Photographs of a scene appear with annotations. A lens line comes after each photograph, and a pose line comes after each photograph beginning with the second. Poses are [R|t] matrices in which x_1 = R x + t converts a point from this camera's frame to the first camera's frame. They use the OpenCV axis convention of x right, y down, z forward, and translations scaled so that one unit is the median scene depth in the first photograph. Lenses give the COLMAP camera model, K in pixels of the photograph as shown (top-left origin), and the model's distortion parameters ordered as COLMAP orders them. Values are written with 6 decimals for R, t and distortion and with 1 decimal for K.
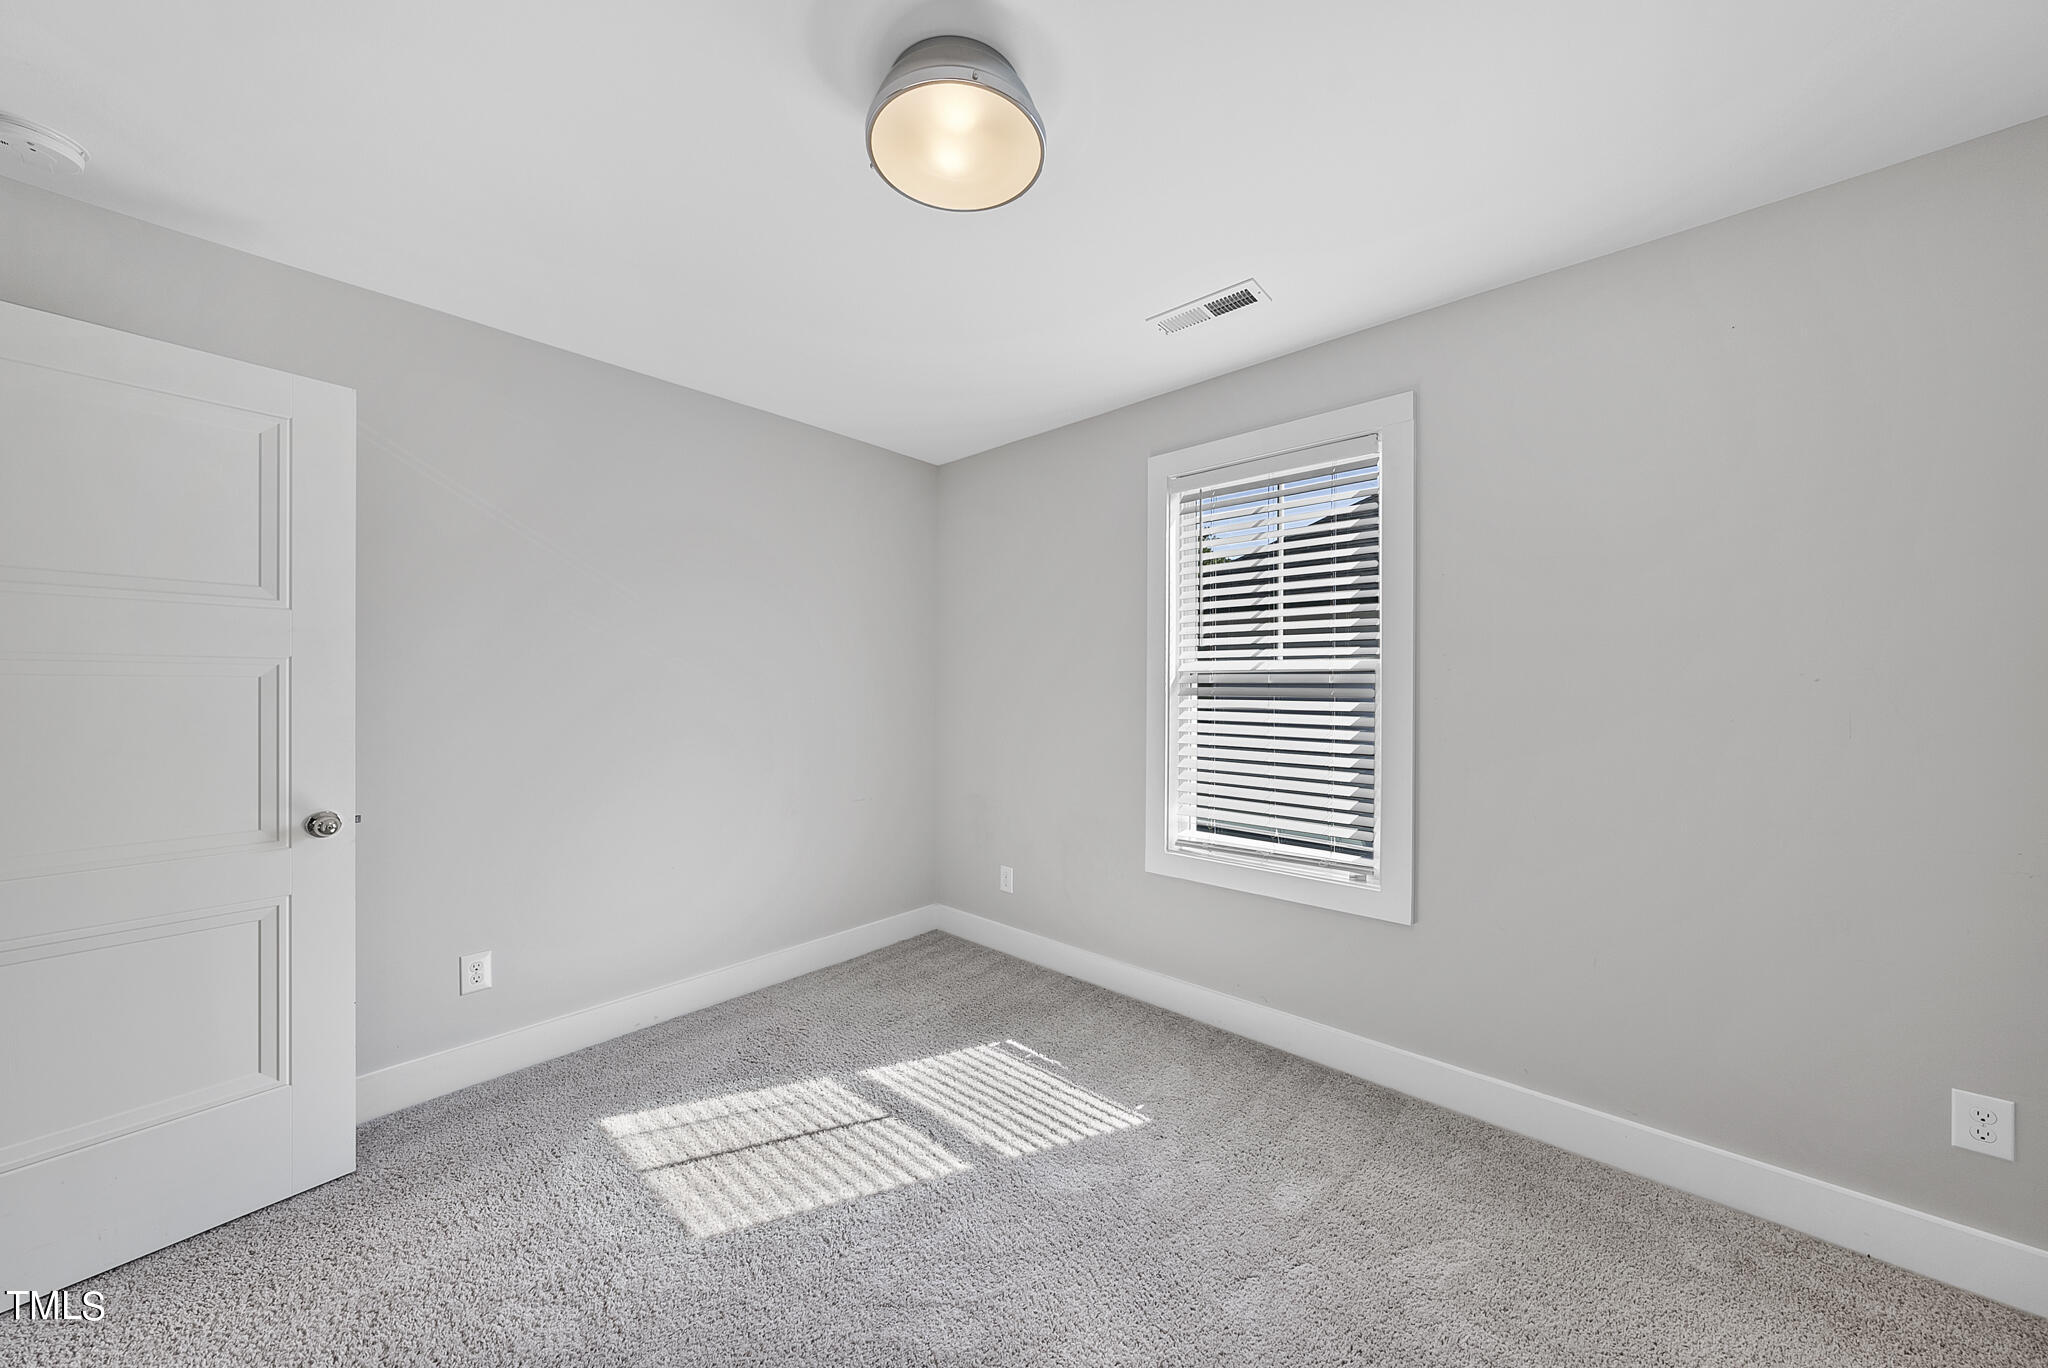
lens RADIAL K [[679.3, 0, 1039.9], [0, 679.3, 694.7], [0, 0, 1]] dist [0.003026, -0.000025]
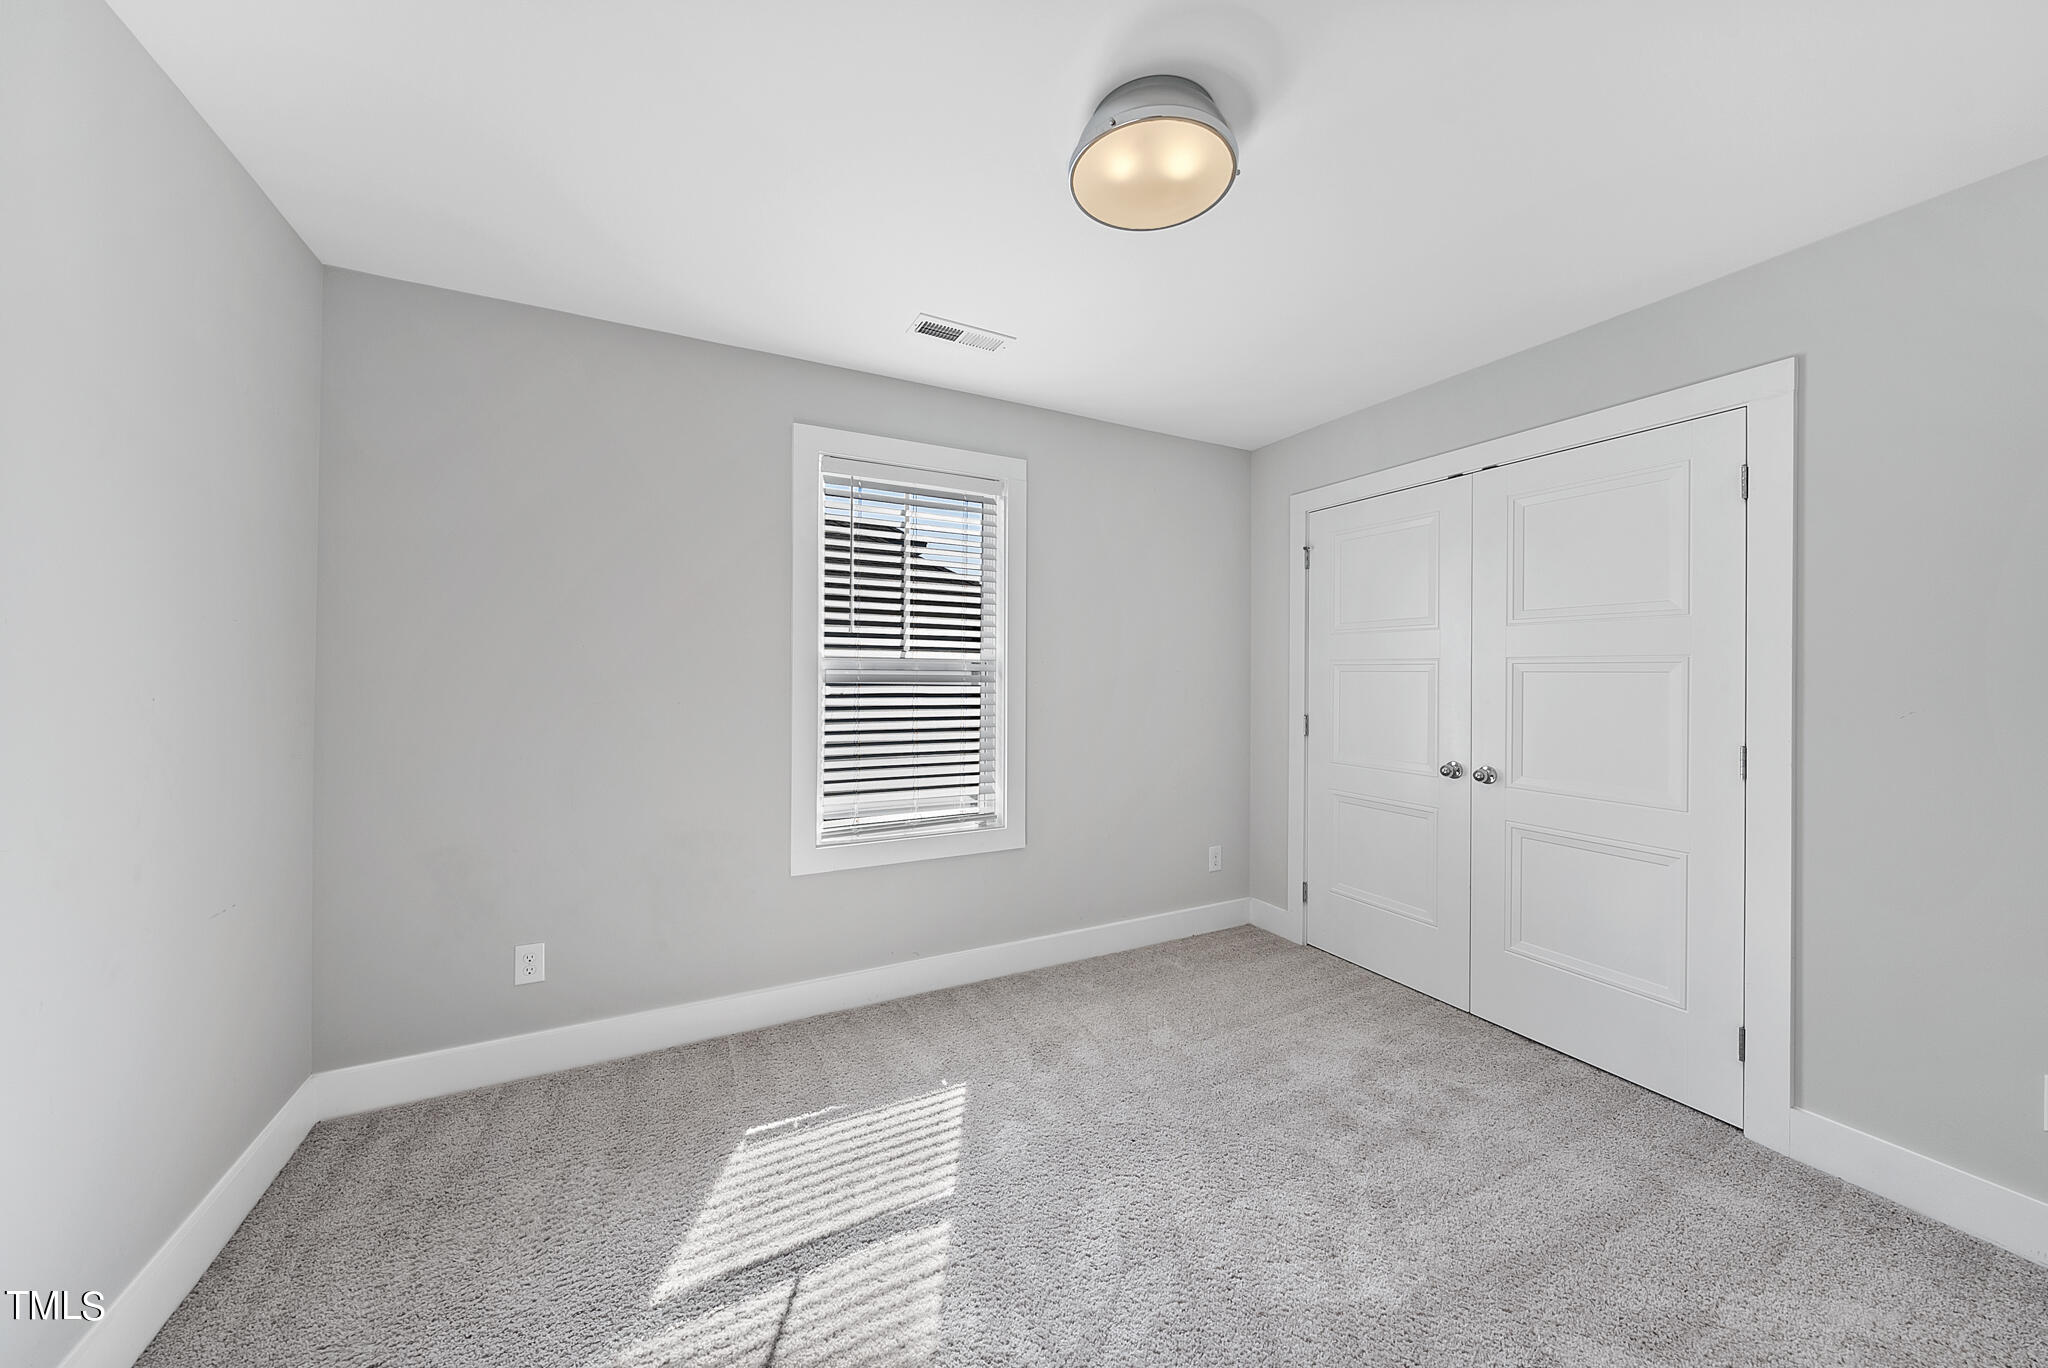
lens RADIAL K [[679.3, 0, 1021.8], [0, 679.3, 666.5], [0, 0, 1]] dist [0.003026, -0.000025]
pose [[0.390431, 0.014238, 0.920522, -0.703802], [0.005847, 0.999822, -0.017944, -0.000415], [-0.920613, 0.012388, 0.390279, 0.450272]]
